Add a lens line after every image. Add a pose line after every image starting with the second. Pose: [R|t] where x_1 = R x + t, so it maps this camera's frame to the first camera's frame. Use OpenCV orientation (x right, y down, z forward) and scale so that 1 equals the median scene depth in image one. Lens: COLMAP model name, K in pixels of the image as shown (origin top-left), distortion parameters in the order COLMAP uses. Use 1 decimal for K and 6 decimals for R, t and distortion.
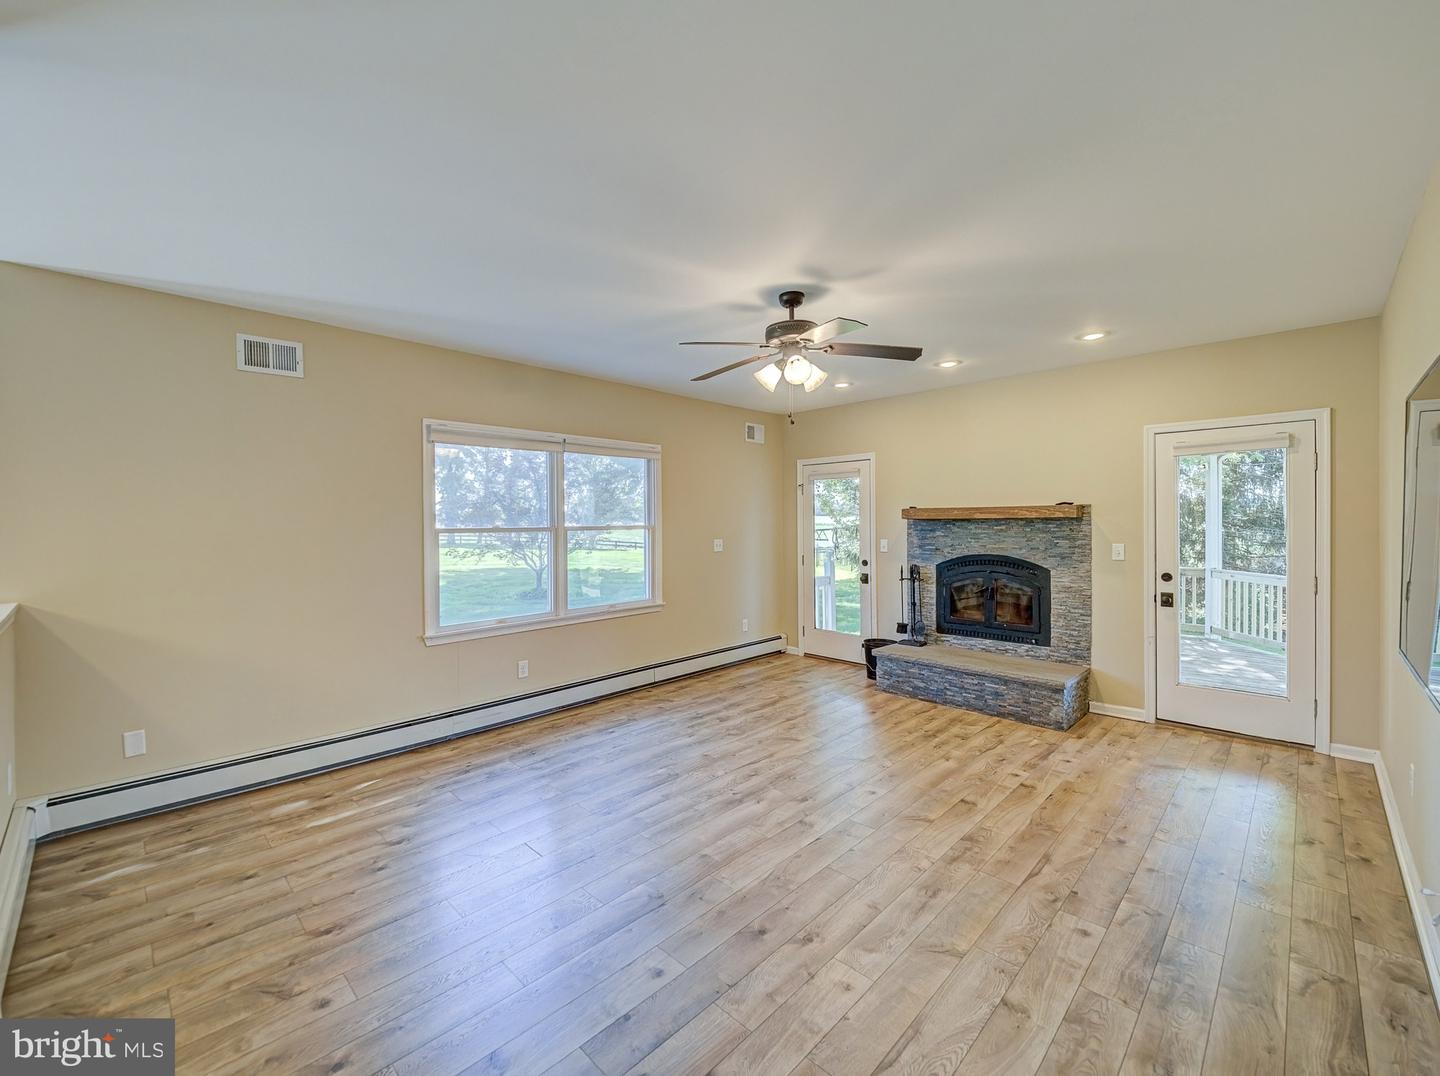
lens RADIAL K [[591.6, 0, 715.6], [0, 591.6, 537.9], [0, 0, 1]] dist [-0.004543, -0.000589]
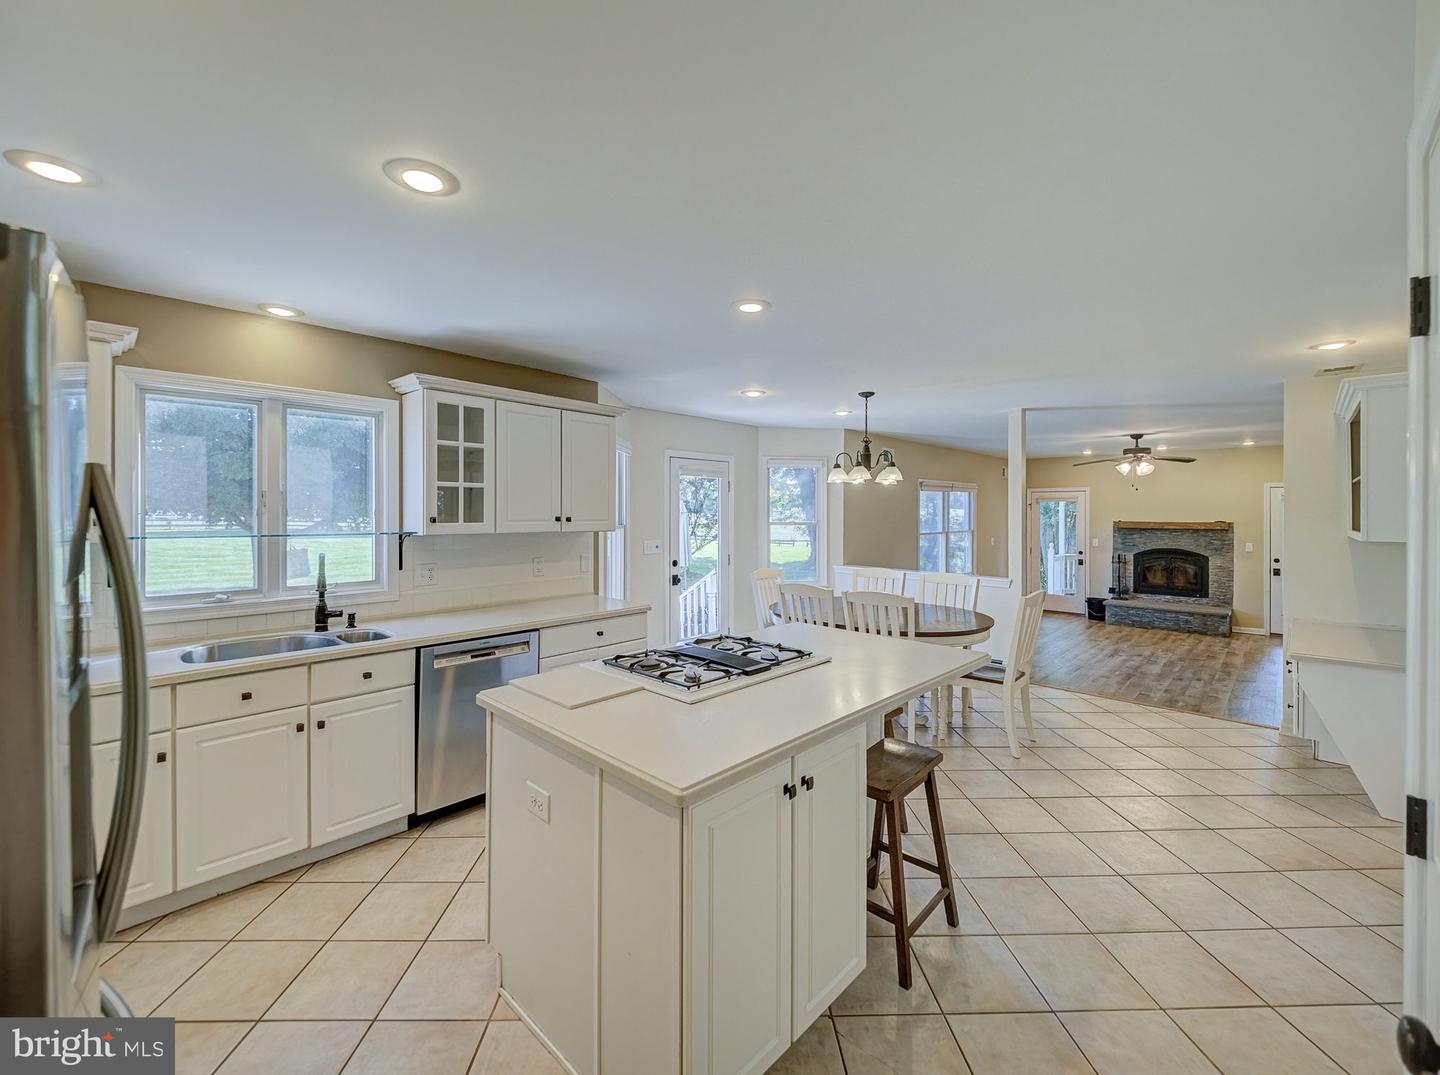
lens RADIAL K [[591.6, 0, 724.2], [0, 591.6, 526.6], [0, 0, 1]] dist [-0.004543, -0.000589]
pose [[0.999563, 0.006075, 0.028938, -1.000946], [-0.006015, 0.999980, -0.002142, -0.027869], [-0.028950, 0.001967, 0.999579, -0.804304]]
